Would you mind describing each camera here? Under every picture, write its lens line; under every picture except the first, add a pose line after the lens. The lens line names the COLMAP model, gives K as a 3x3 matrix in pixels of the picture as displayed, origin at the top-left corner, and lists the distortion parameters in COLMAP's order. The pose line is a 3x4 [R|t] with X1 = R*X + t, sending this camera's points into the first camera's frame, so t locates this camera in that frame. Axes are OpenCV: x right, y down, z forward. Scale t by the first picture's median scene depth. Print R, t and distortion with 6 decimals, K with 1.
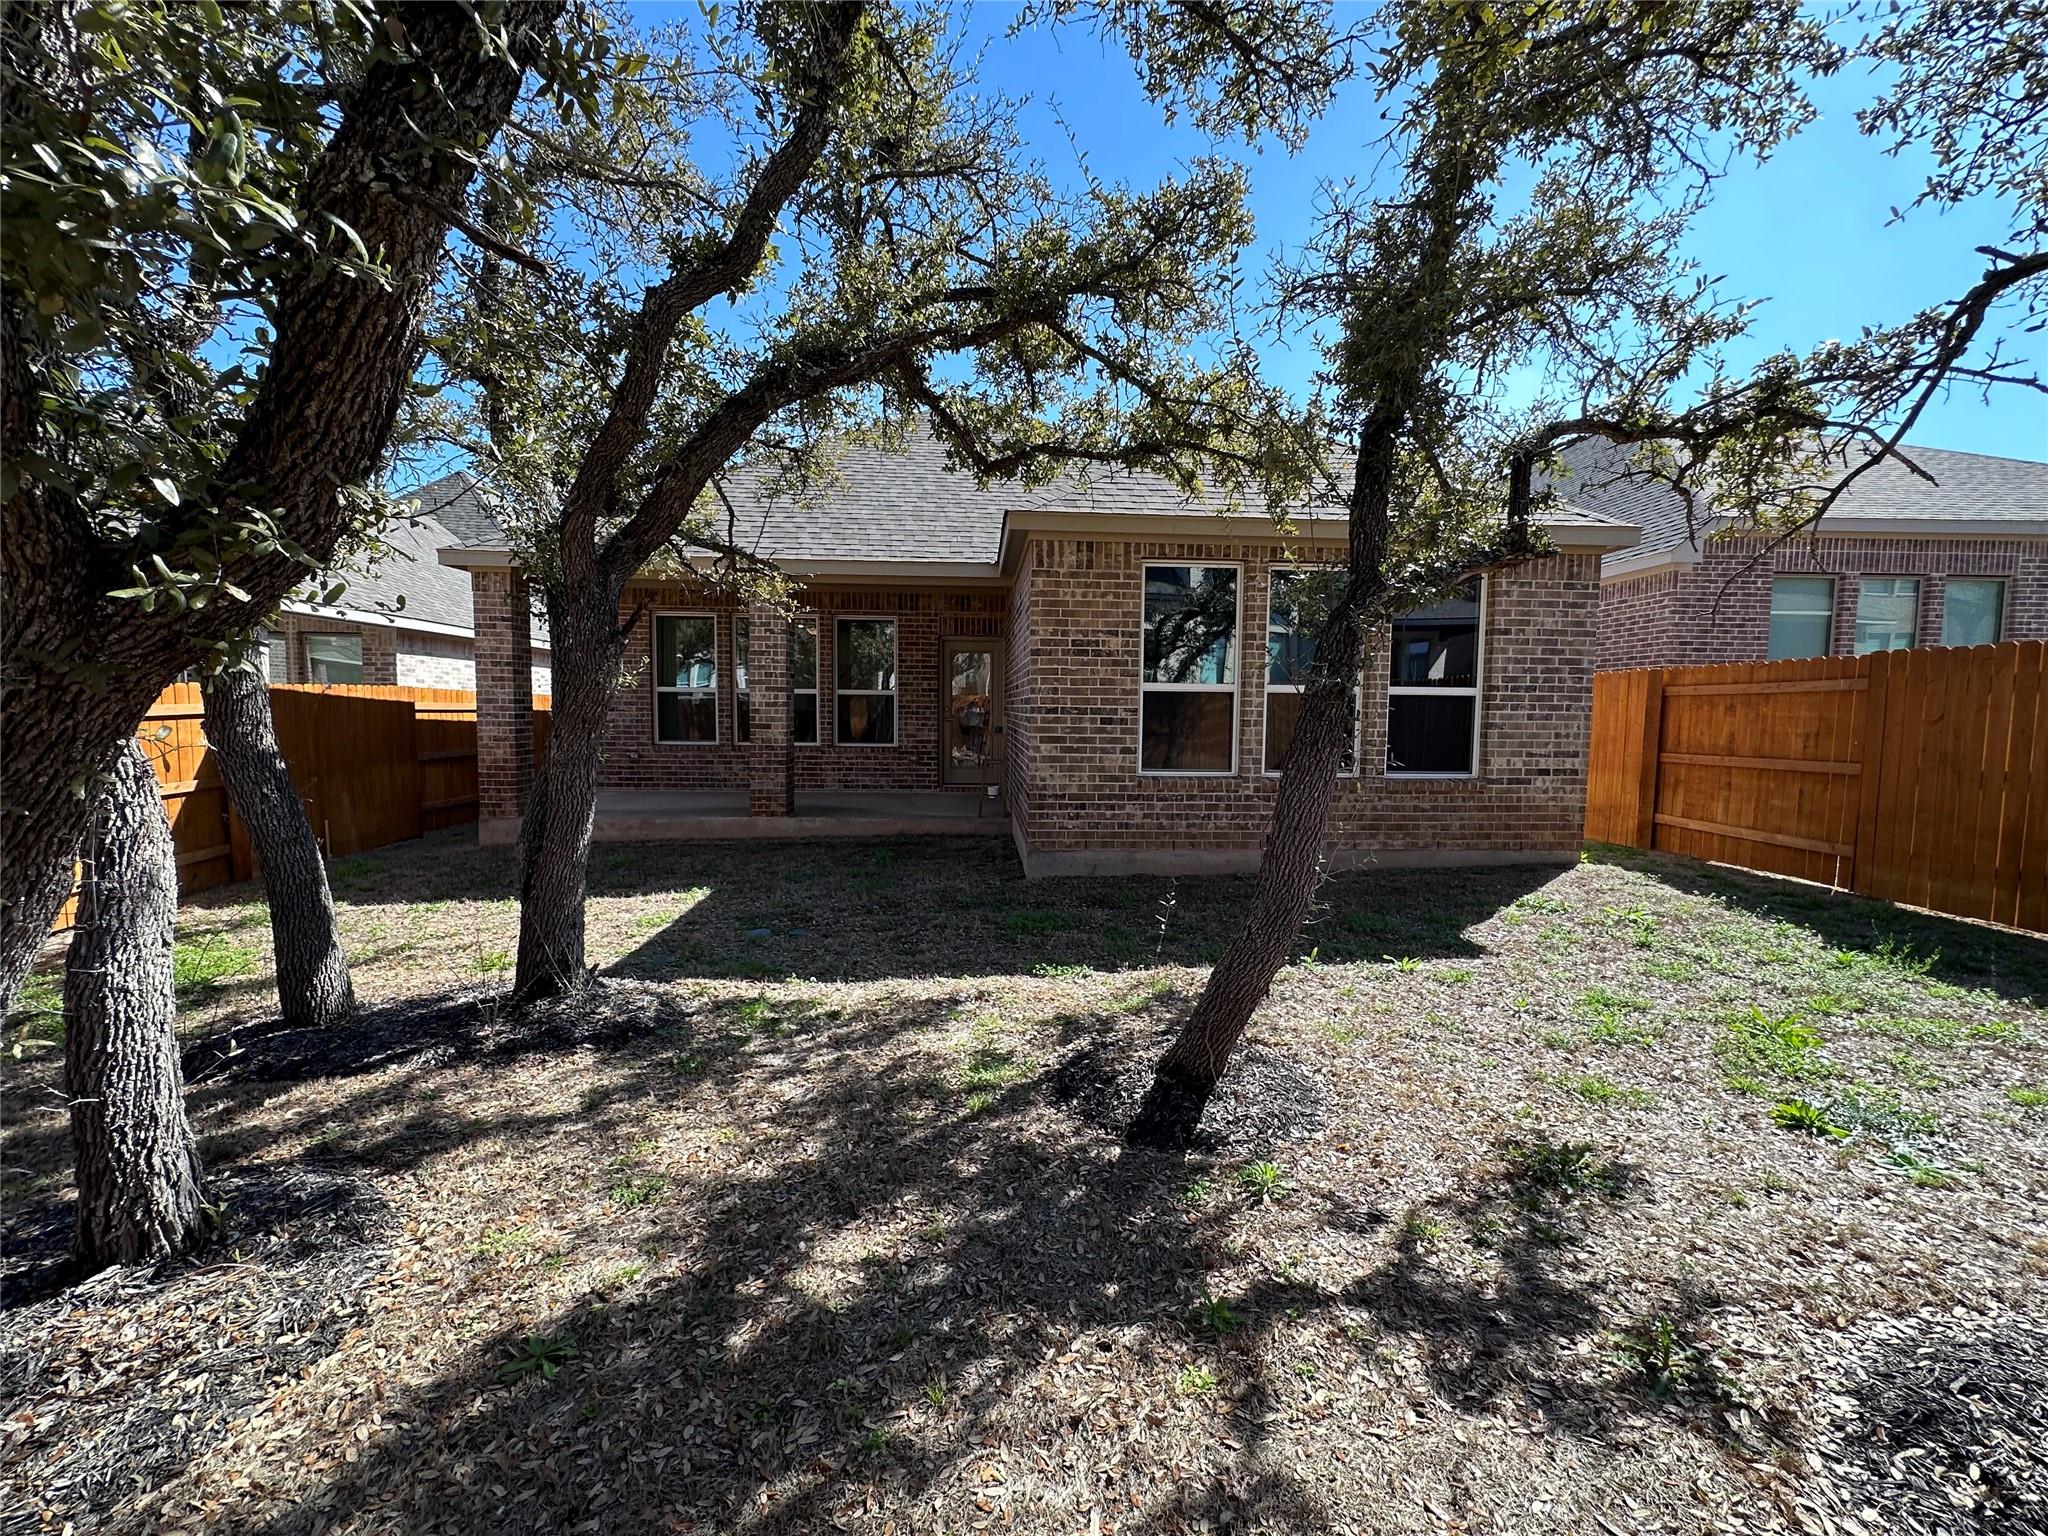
lens RADIAL K [[850.7, 0, 1023.6], [0, 850.7, 771.2], [0, 0, 1]] dist [-0.004973, 0.000851]
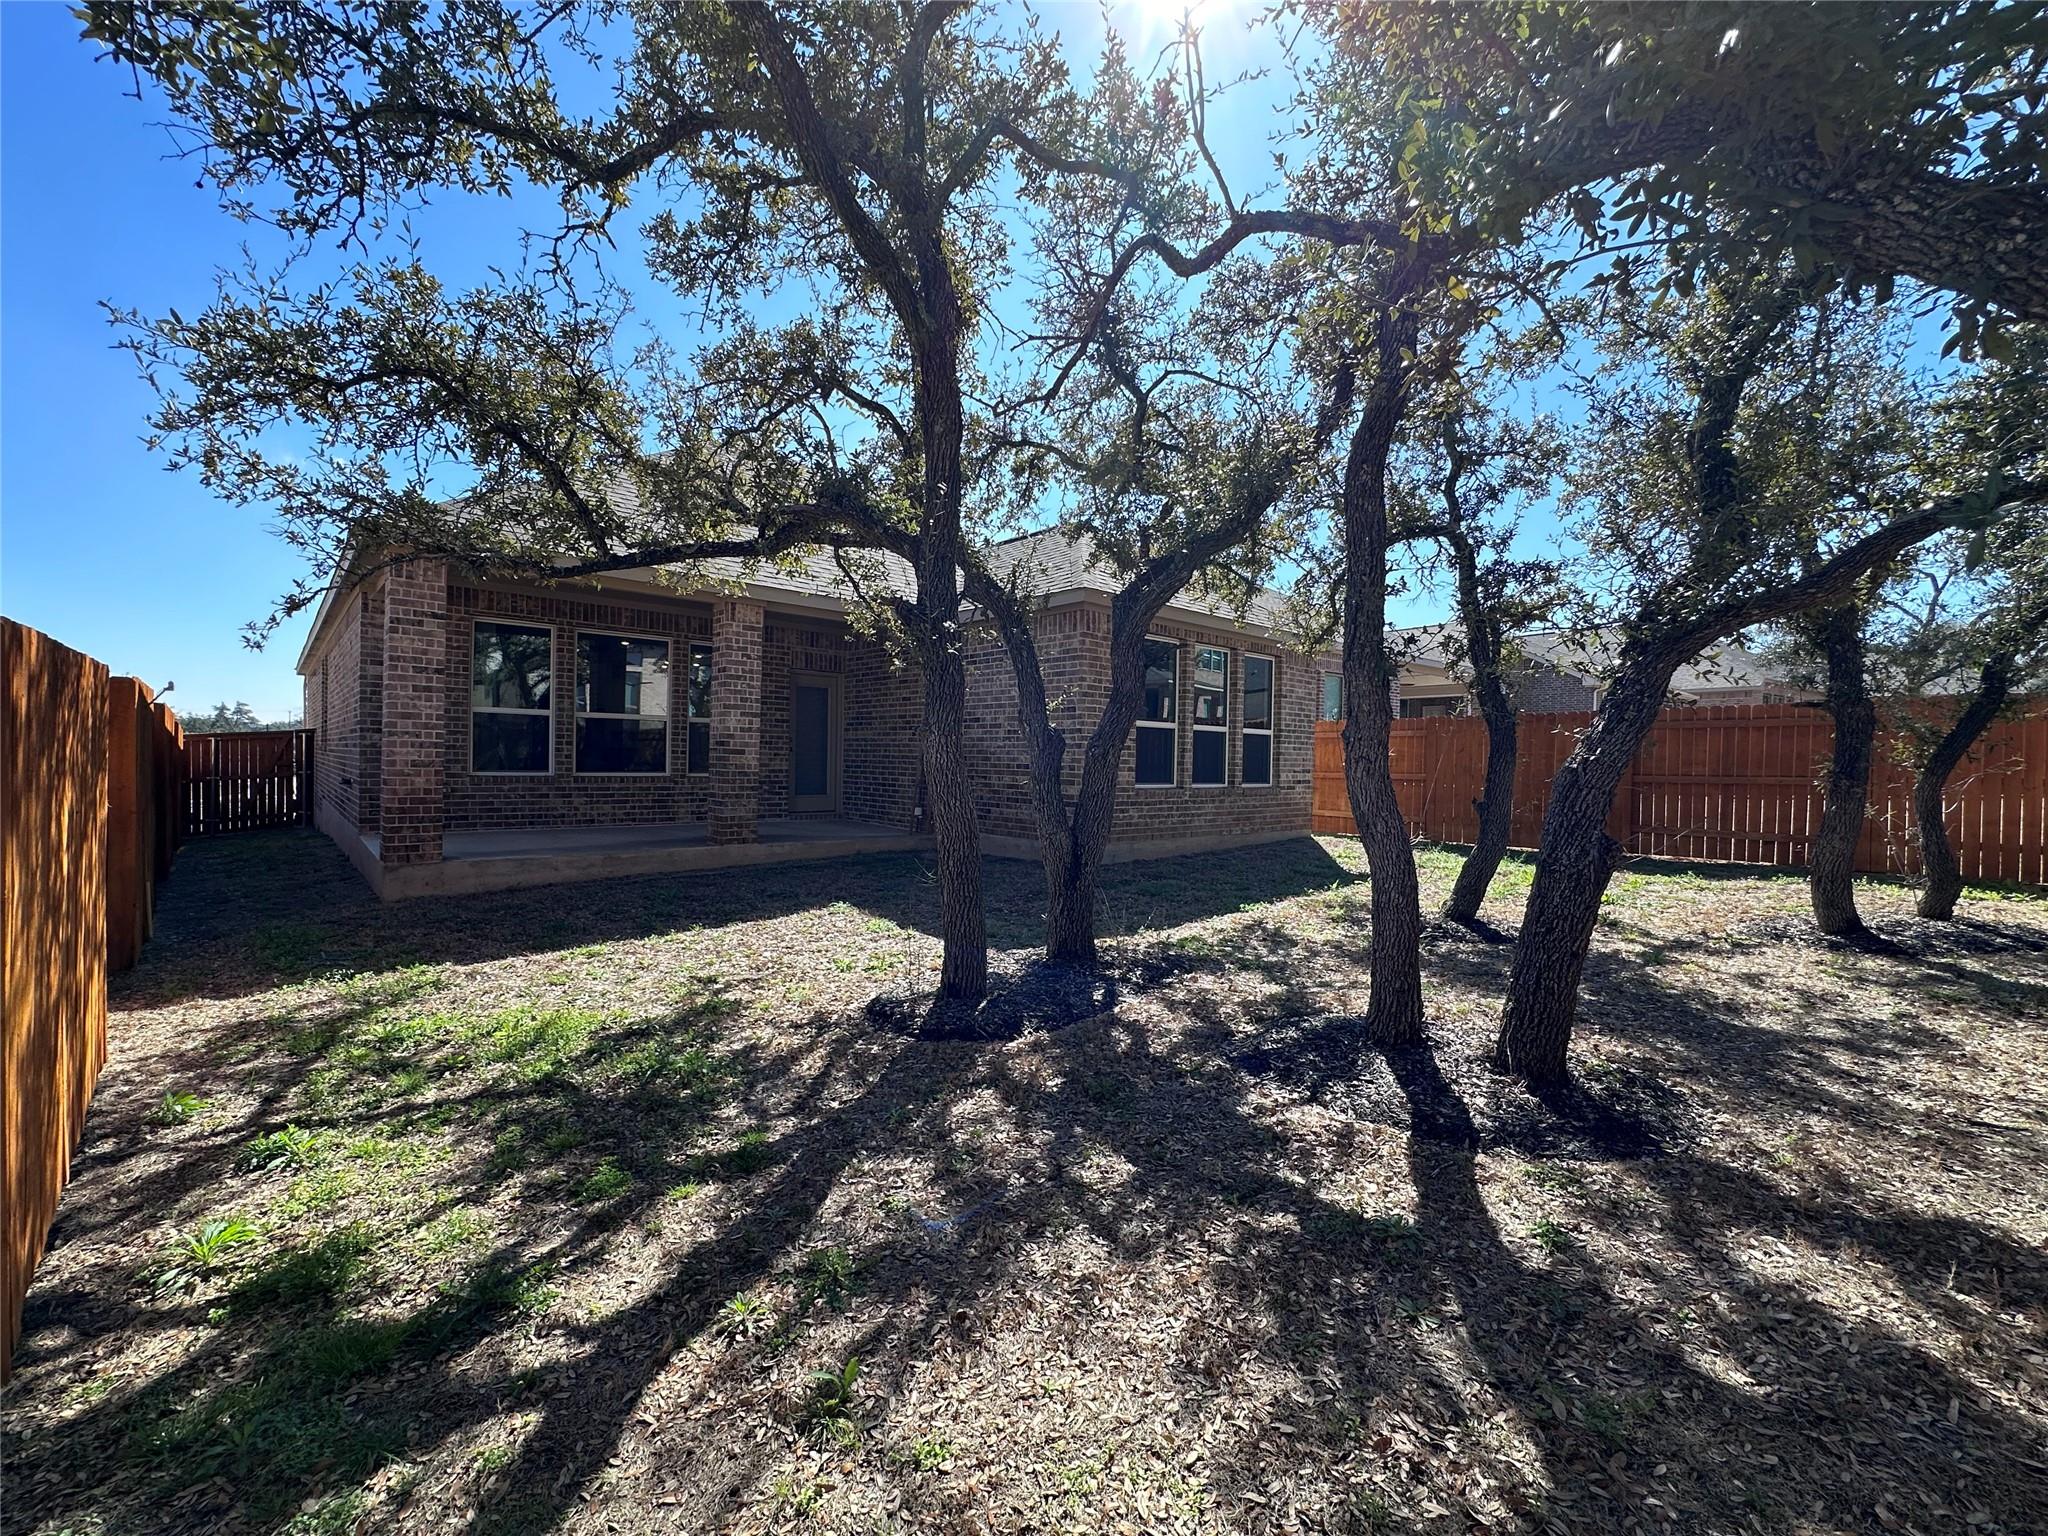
lens RADIAL K [[850.7, 0, 1025.1], [0, 850.7, 766.5], [0, 0, 1]] dist [-0.004973, 0.000851]
pose [[0.785186, -0.000517, 0.619260, -0.665747], [0.036284, 0.998320, -0.045173, 0.021037], [-0.618196, 0.057938, 0.783886, 0.025415]]
